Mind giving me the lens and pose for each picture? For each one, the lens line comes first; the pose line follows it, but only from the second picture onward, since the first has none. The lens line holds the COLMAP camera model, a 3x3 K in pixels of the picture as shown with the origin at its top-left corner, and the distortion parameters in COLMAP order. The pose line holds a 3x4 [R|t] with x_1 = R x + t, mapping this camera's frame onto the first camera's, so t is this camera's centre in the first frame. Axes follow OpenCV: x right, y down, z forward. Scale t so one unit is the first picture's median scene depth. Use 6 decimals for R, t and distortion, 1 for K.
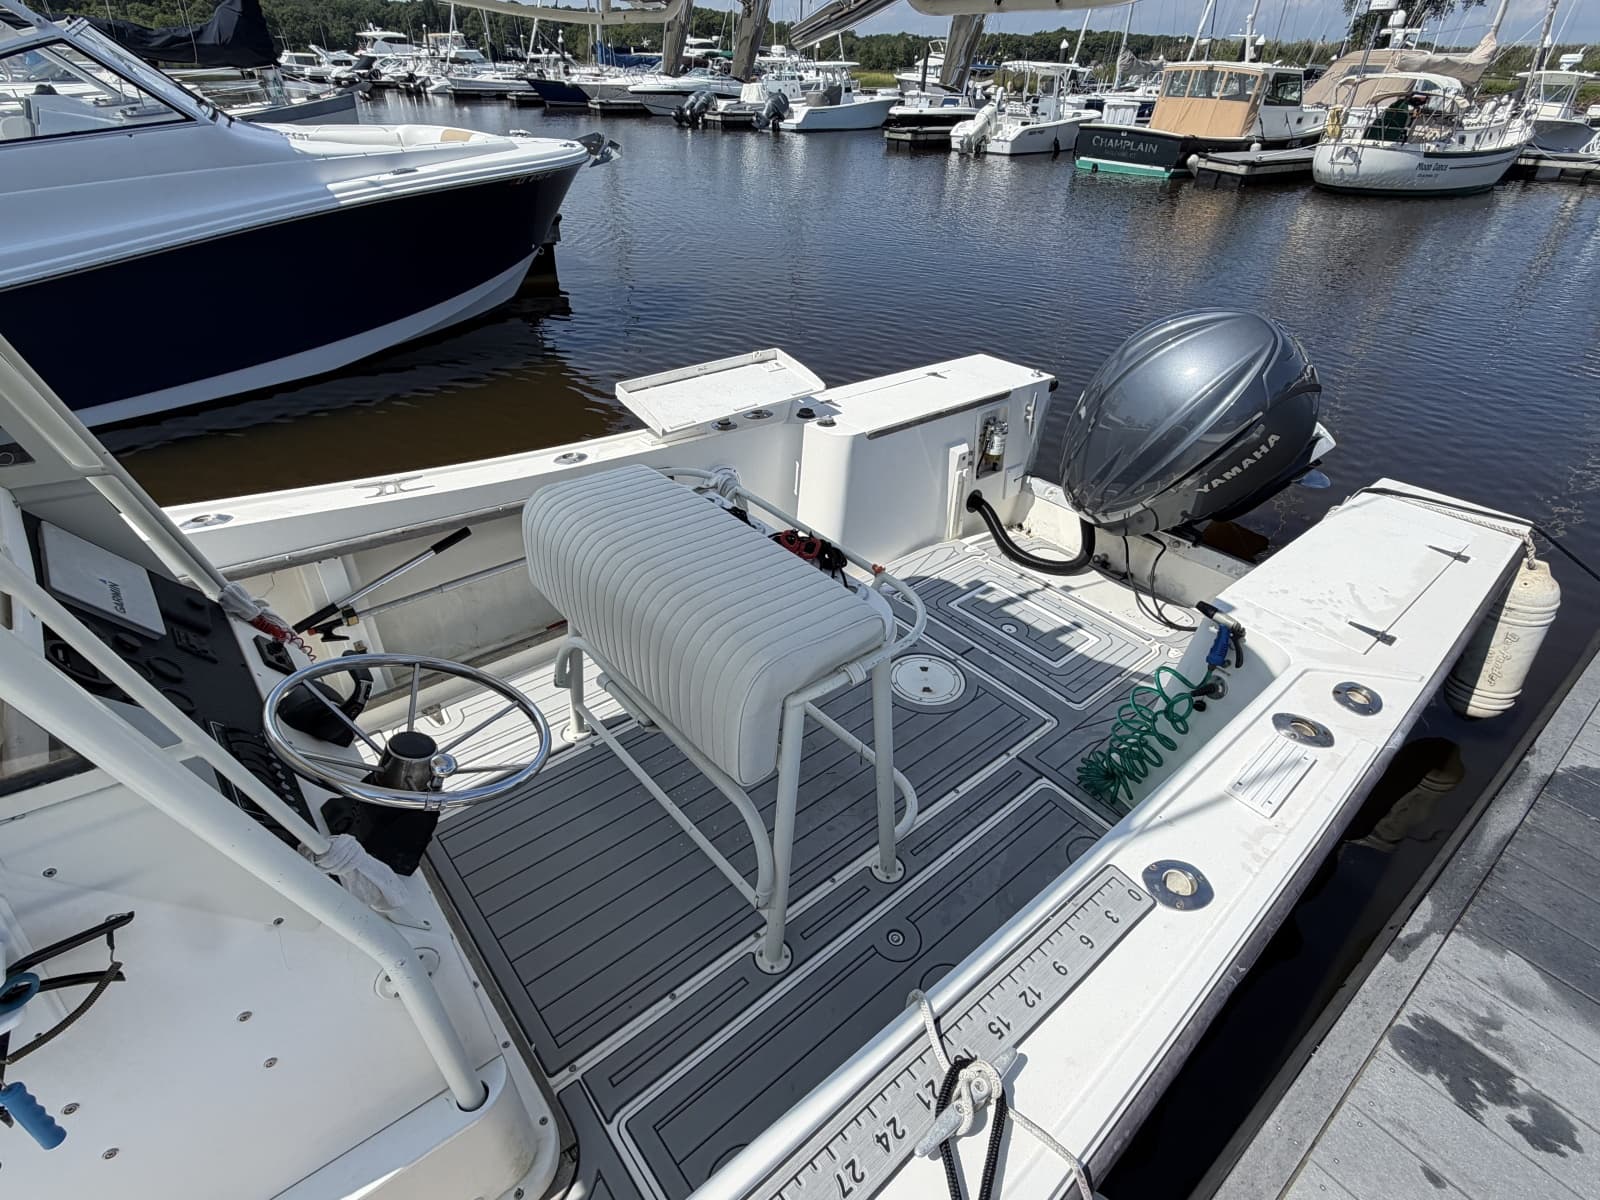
lens RADIAL K [[792.8, 0, 793.1], [0, 792.8, 605.5], [0, 0, 1]] dist [0.006206, -0.003262]
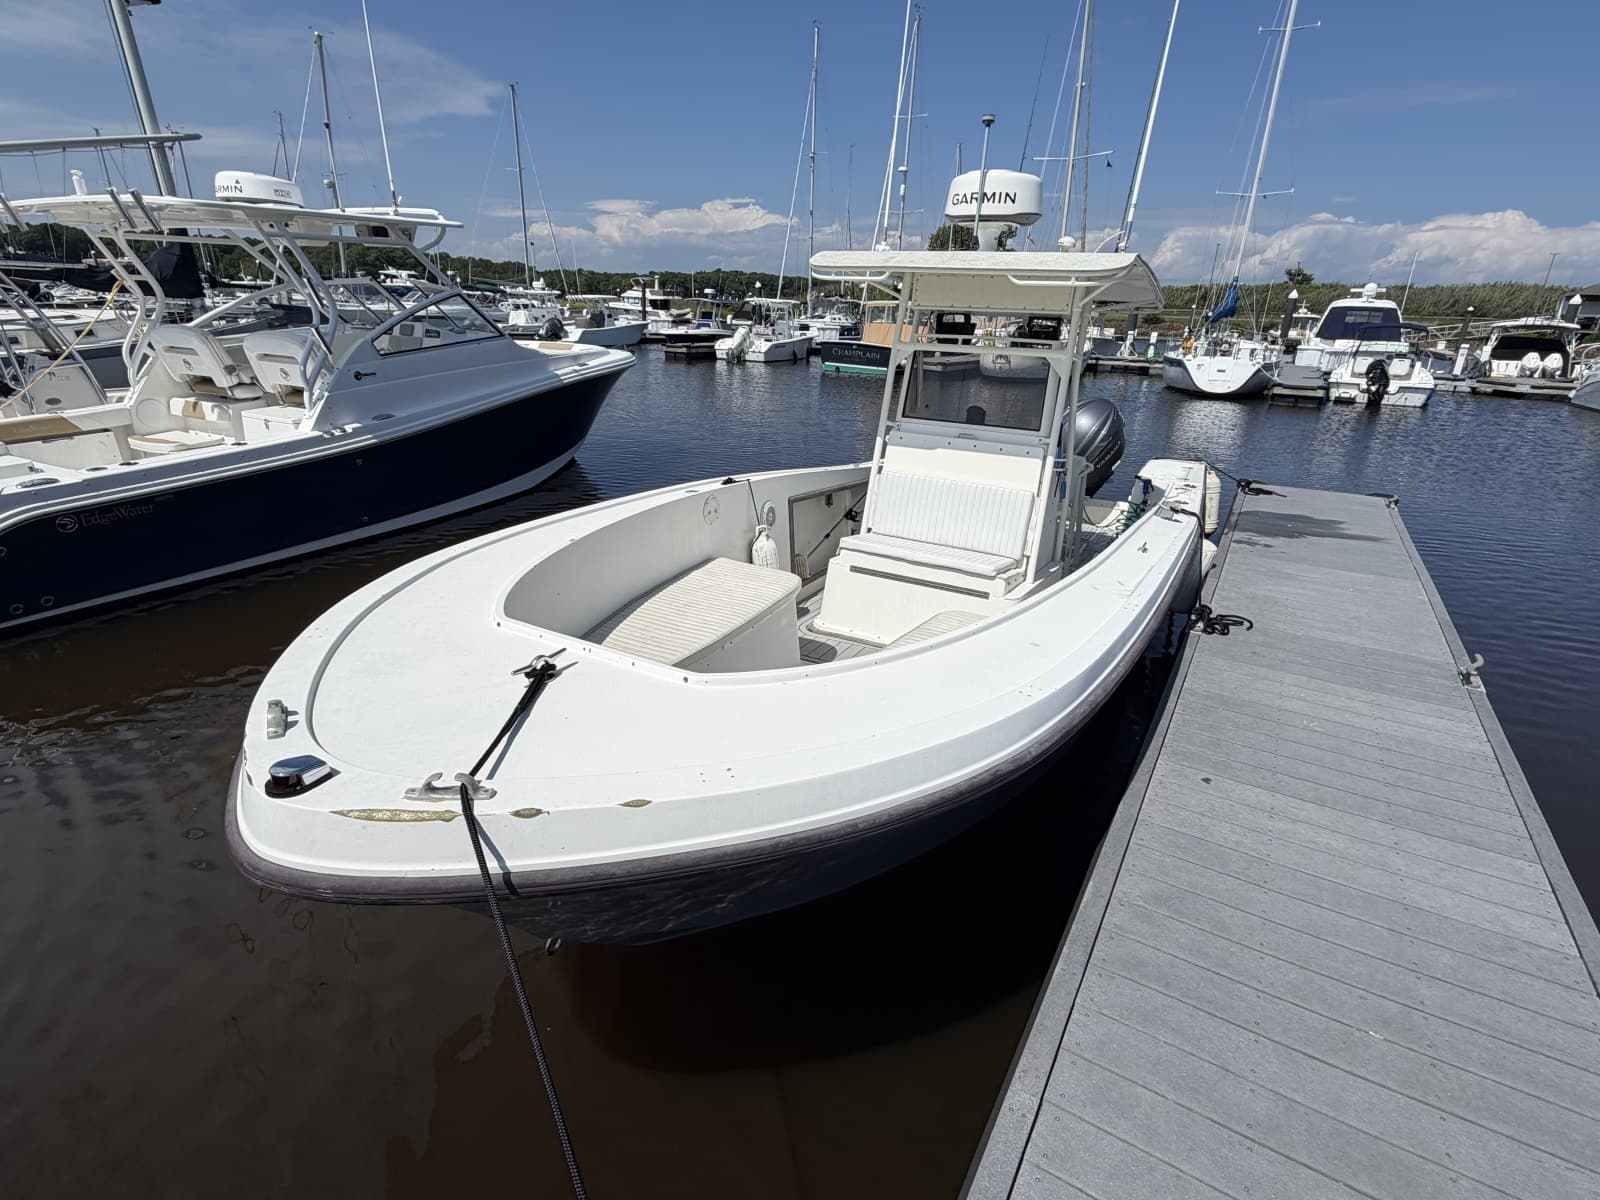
lens RADIAL K [[792.8, 0, 802.4], [0, 792.8, 598.1], [0, 0, 1]] dist [0.006206, -0.003262]
pose [[0.934108, -0.113607, 0.338430, -0.719492], [0.188706, 0.961874, -0.197962, 0.330707], [-0.303037, 0.248782, 0.919933, -0.527793]]
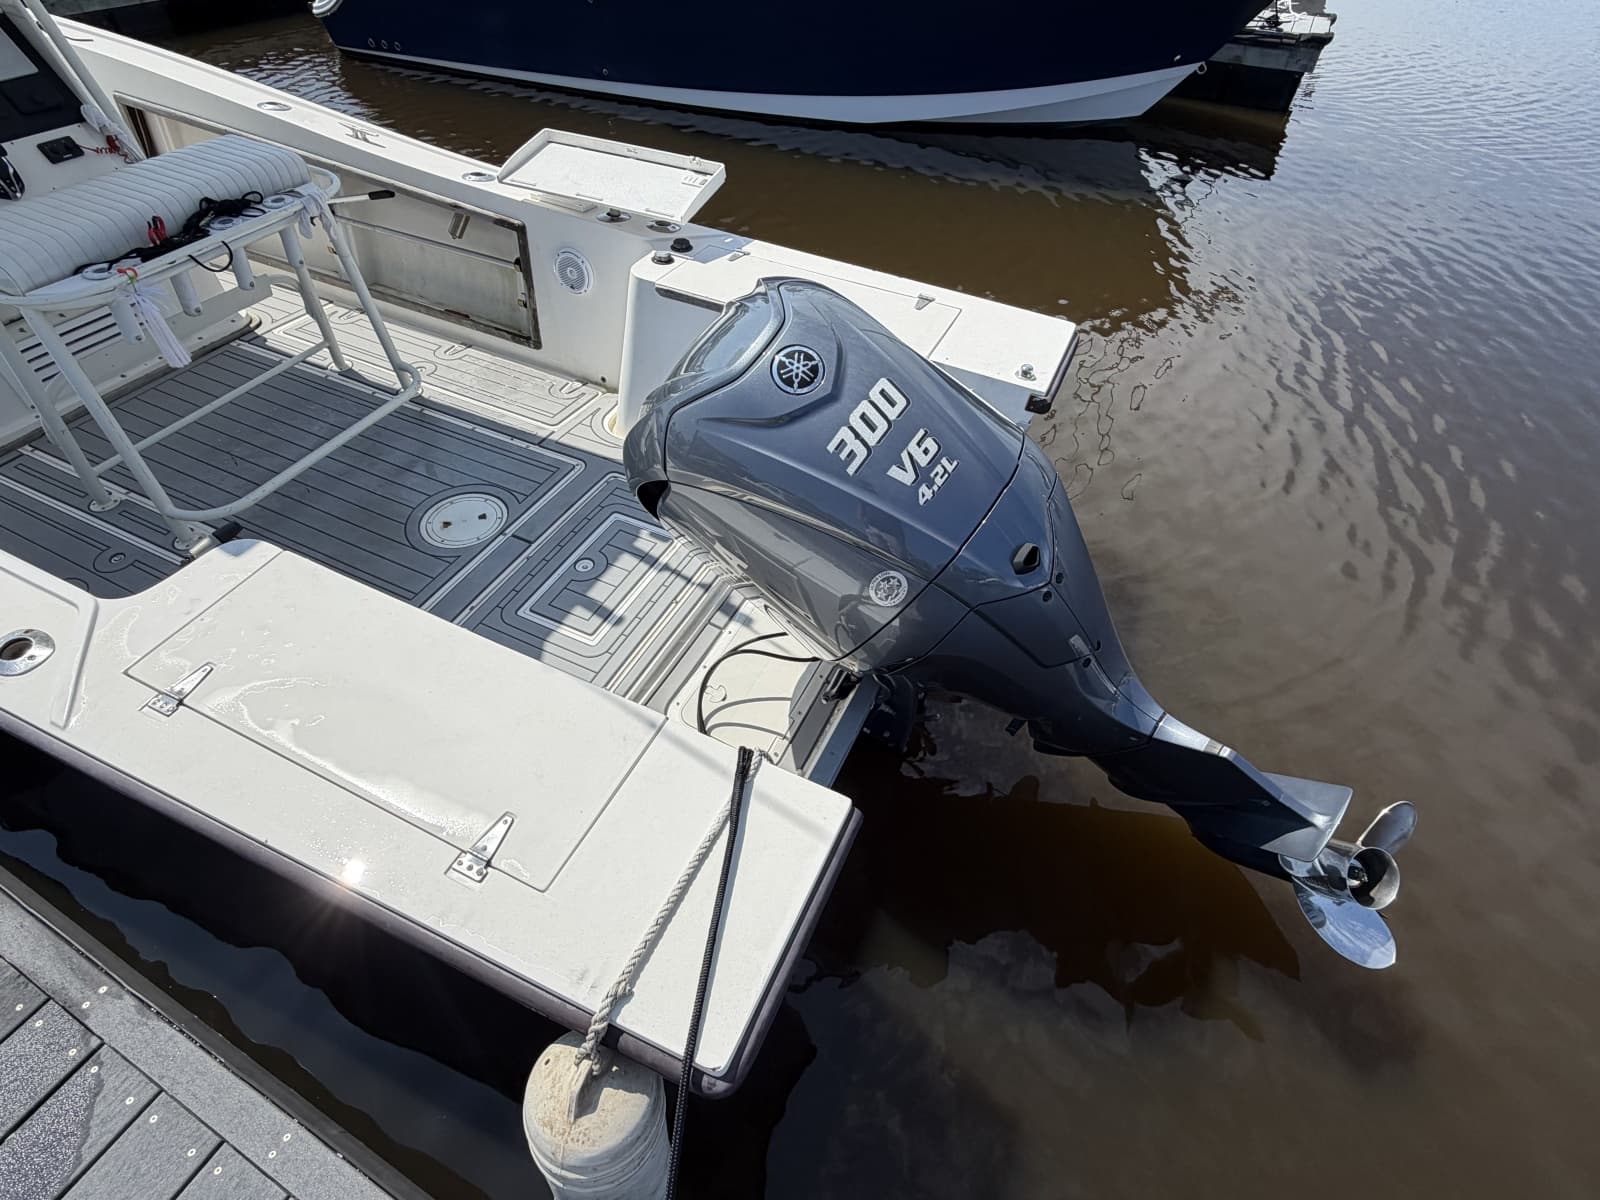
lens RADIAL K [[792.8, 0, 800.9], [0, 792.8, 599.7], [0, 0, 1]] dist [0.006206, -0.003262]
pose [[0.409280, 0.650238, -0.640063, 0.547815], [-0.526971, 0.741137, 0.415954, -0.242543], [0.744843, 0.167052, 0.645989, 0.385283]]
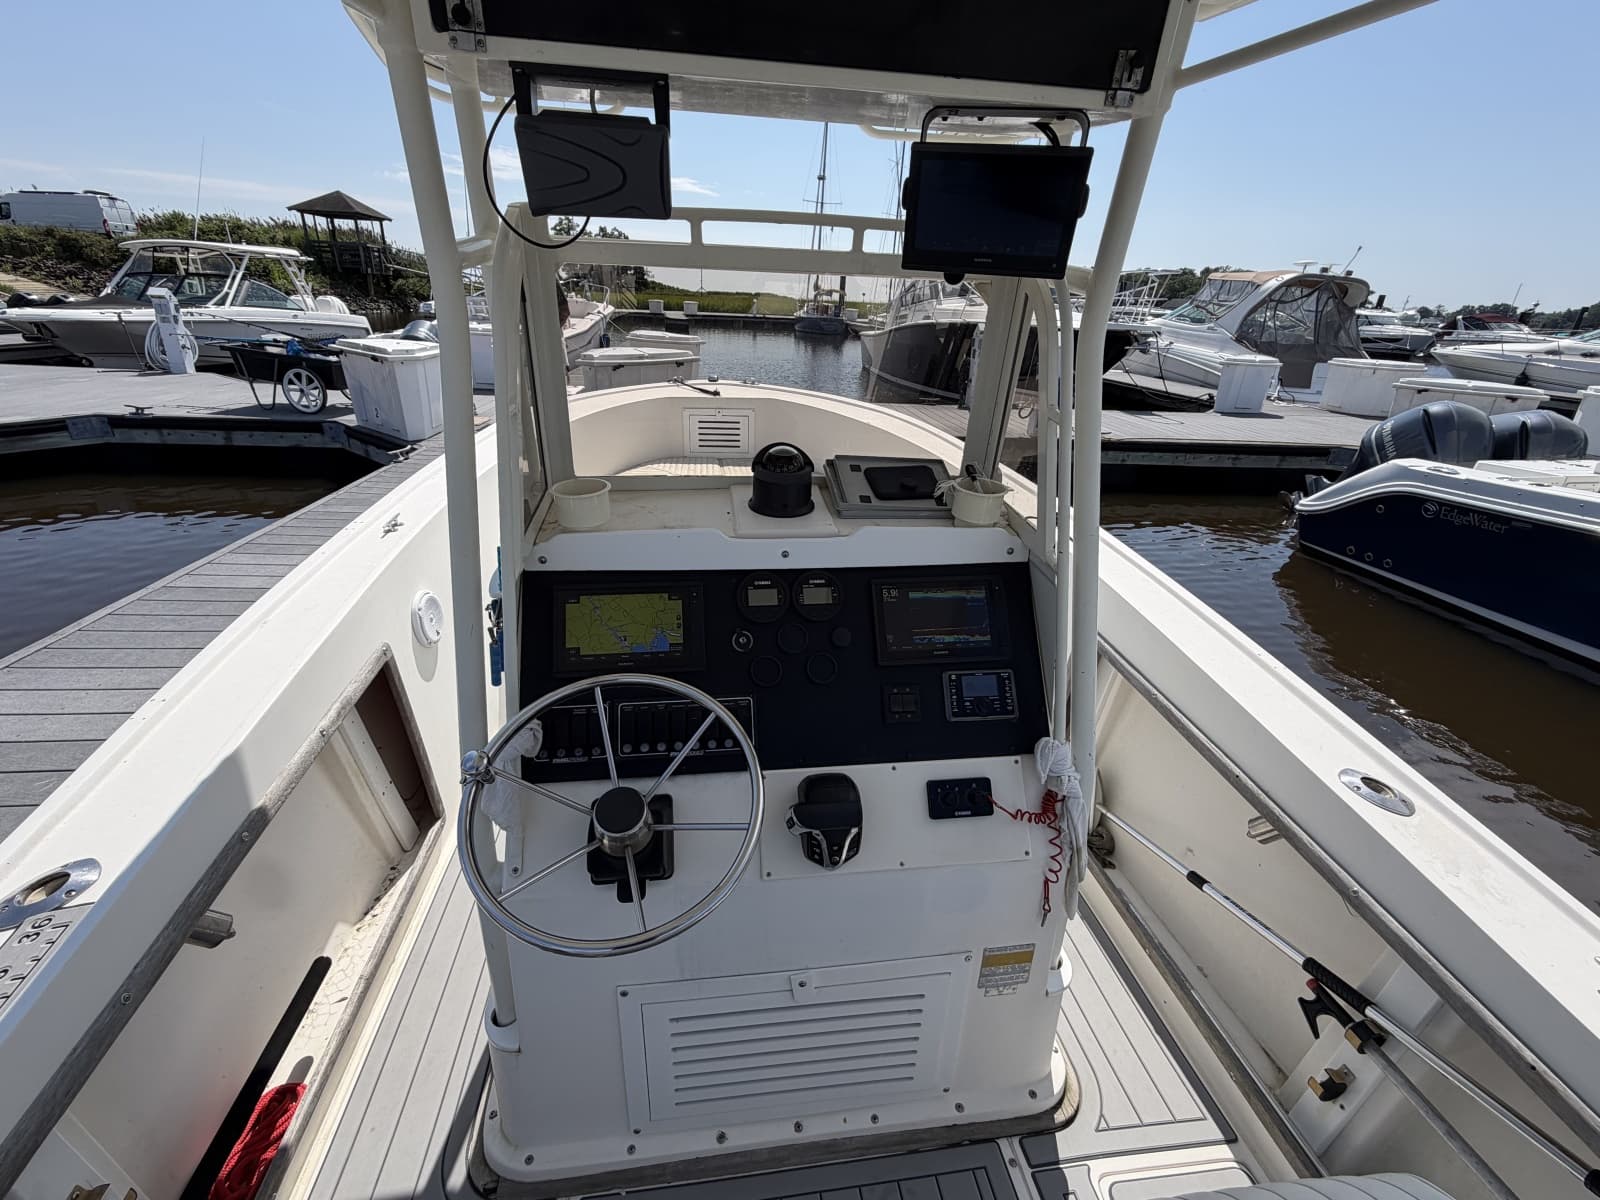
lens RADIAL K [[702.8, 0, 805.6], [0, 702.8, 603.0], [0, 0, 1]] dist [0.003456, -0.000909]
pose [[-0.525226, 0.298261, -0.796980, -0.004415], [-0.521138, 0.627651, 0.578333, -0.130583], [0.672720, 0.719092, -0.174223, 0.268128]]
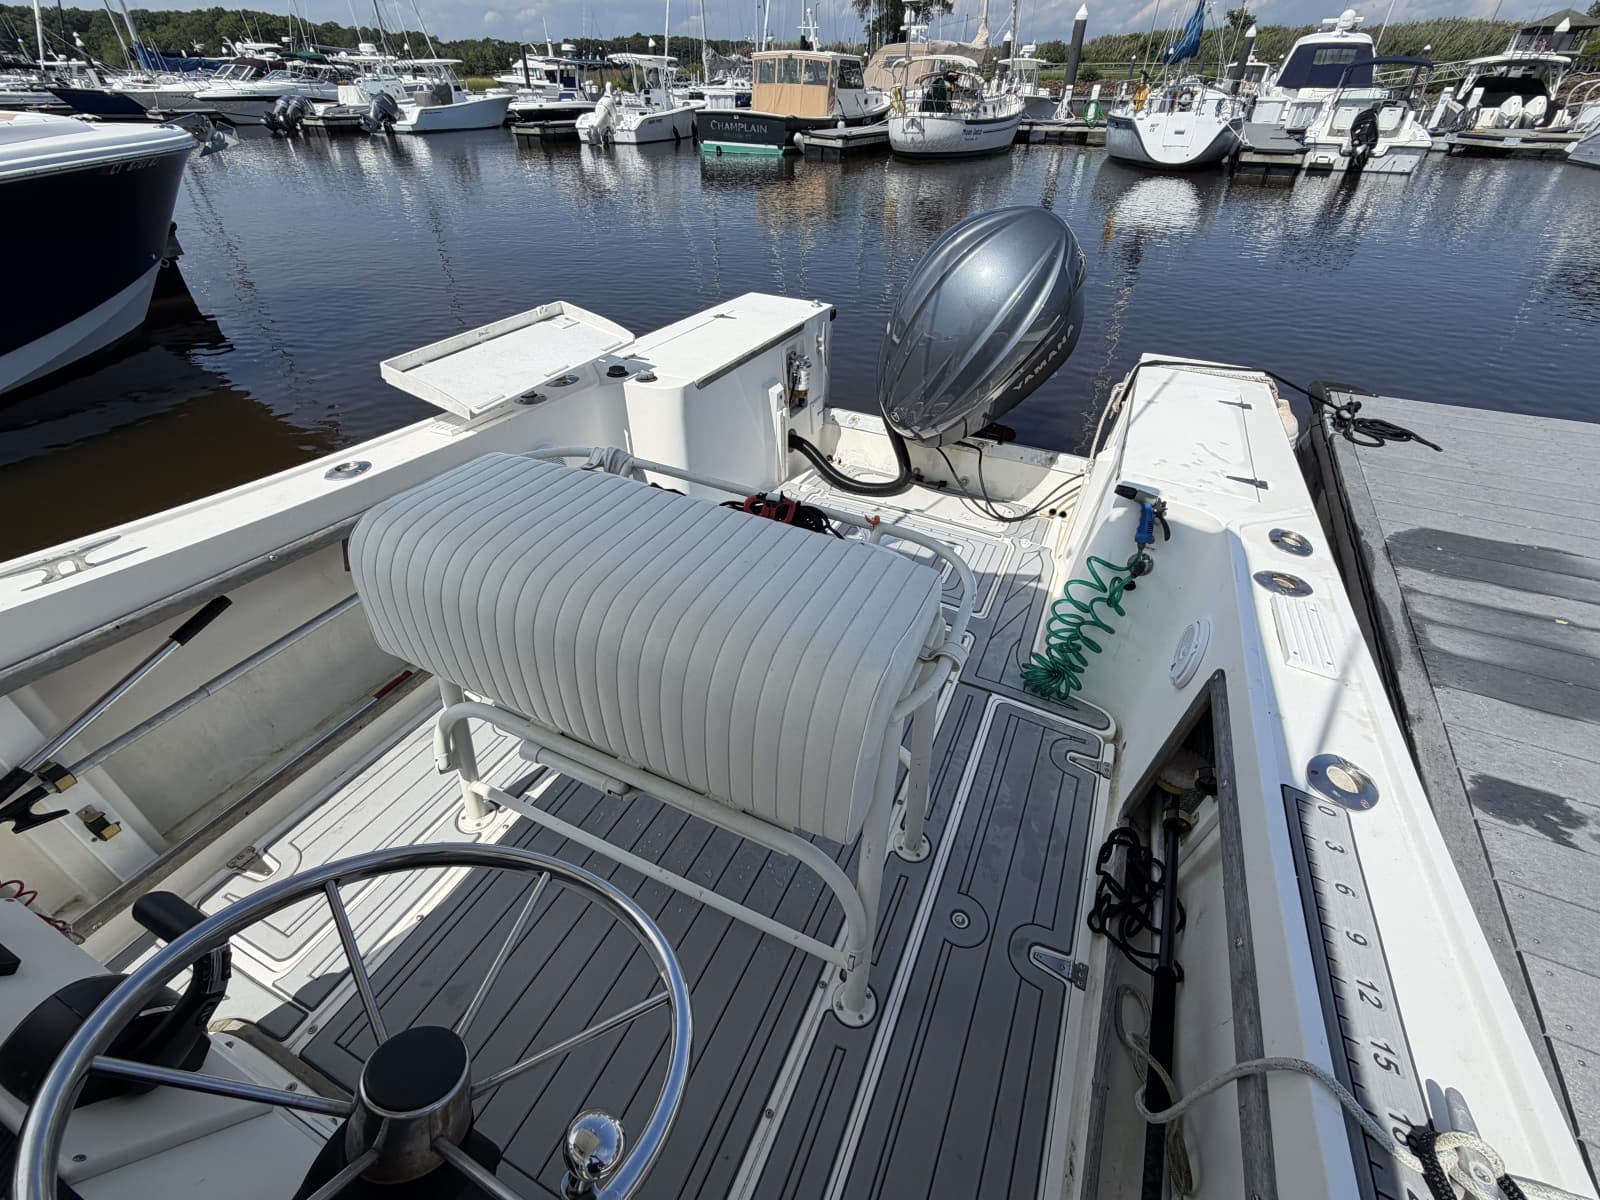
lens RADIAL K [[702.8, 0, 792.4], [0, 702.8, 606.3], [0, 0, 1]] dist [0.003456, -0.000909]
pose [[0.906420, -0.267468, 0.326900, -0.080437], [0.249459, 0.963547, 0.096678, -0.012363], [-0.340842, -0.006083, 0.940101, 0.126156]]
